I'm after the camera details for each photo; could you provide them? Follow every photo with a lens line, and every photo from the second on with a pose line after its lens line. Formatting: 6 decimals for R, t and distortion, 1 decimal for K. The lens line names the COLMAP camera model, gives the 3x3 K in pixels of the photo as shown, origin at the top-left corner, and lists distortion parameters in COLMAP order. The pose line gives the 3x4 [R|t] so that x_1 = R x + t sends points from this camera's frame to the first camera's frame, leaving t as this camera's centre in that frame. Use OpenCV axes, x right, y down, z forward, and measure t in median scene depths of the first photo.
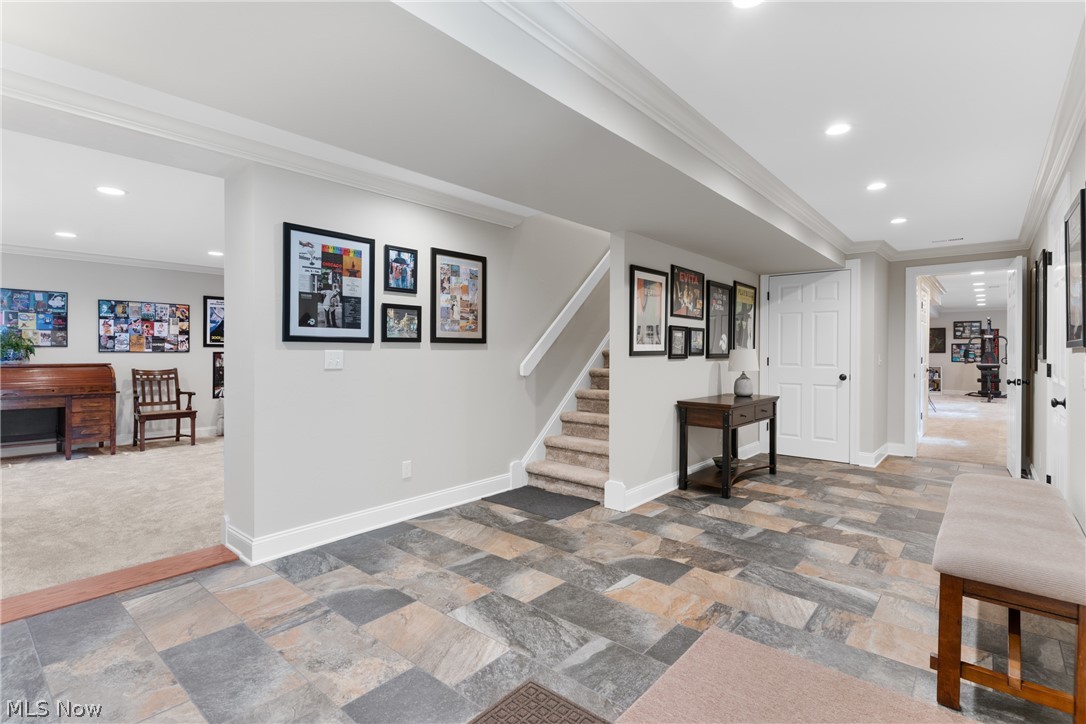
lens RADIAL K [[522.3, 0, 538.3], [0, 522.3, 352.0], [0, 0, 1]] dist [0.003276, -0.000106]
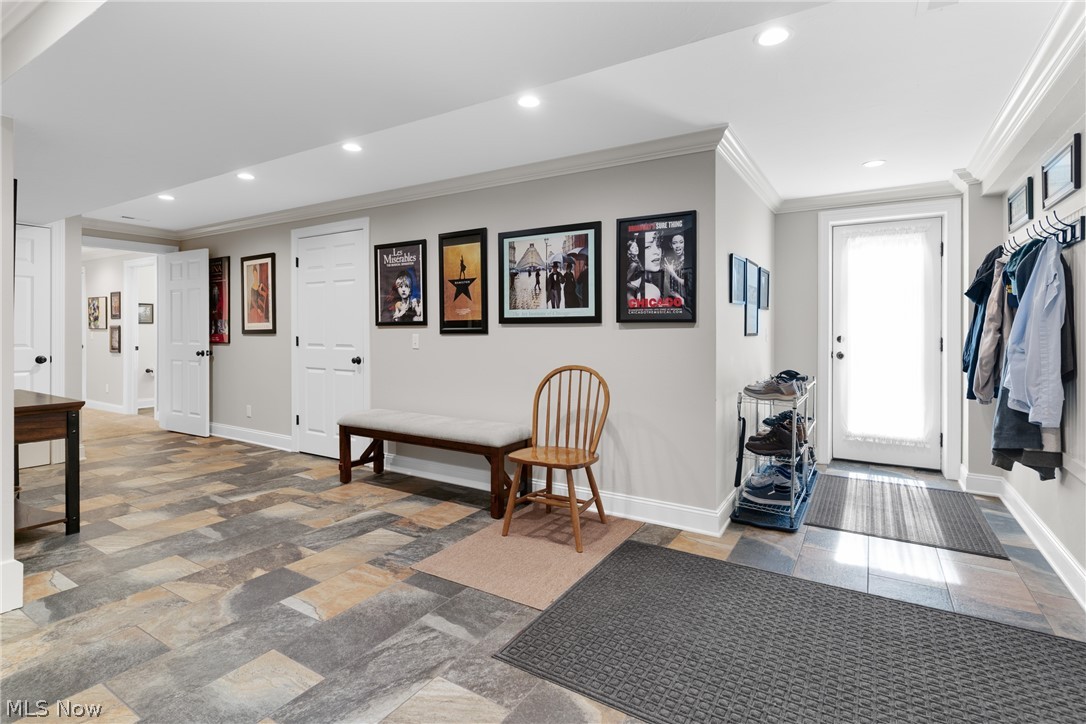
lens RADIAL K [[522.3, 0, 547.9], [0, 522.3, 332.7], [0, 0, 1]] dist [0.003276, -0.000106]
pose [[-0.154491, -0.013324, 0.987904, -0.694270], [0.000004, 0.999909, 0.013487, -0.009250], [-0.987994, 0.002088, -0.154477, 0.712132]]
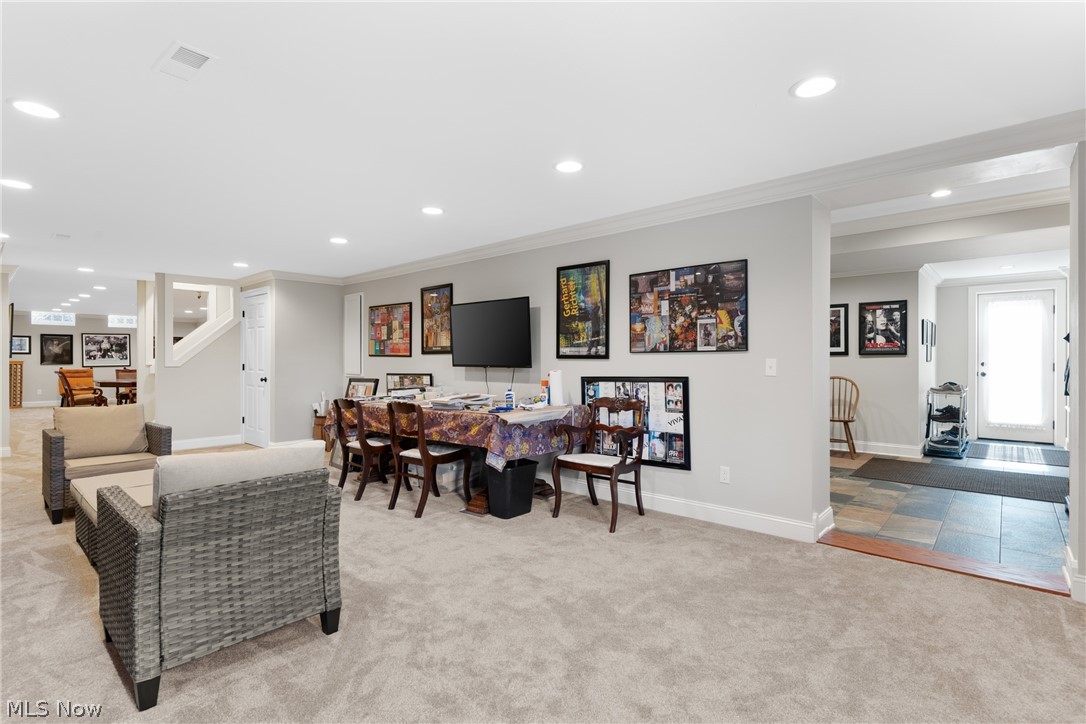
lens RADIAL K [[522.3, 0, 538.1], [0, 522.3, 363.9], [0, 0, 1]] dist [0.003276, -0.000106]
pose [[0.018376, -0.014005, 0.999733, -1.388537], [0.004110, 0.999894, 0.013932, -0.012311], [-0.999823, 0.003853, 0.018432, 1.310154]]
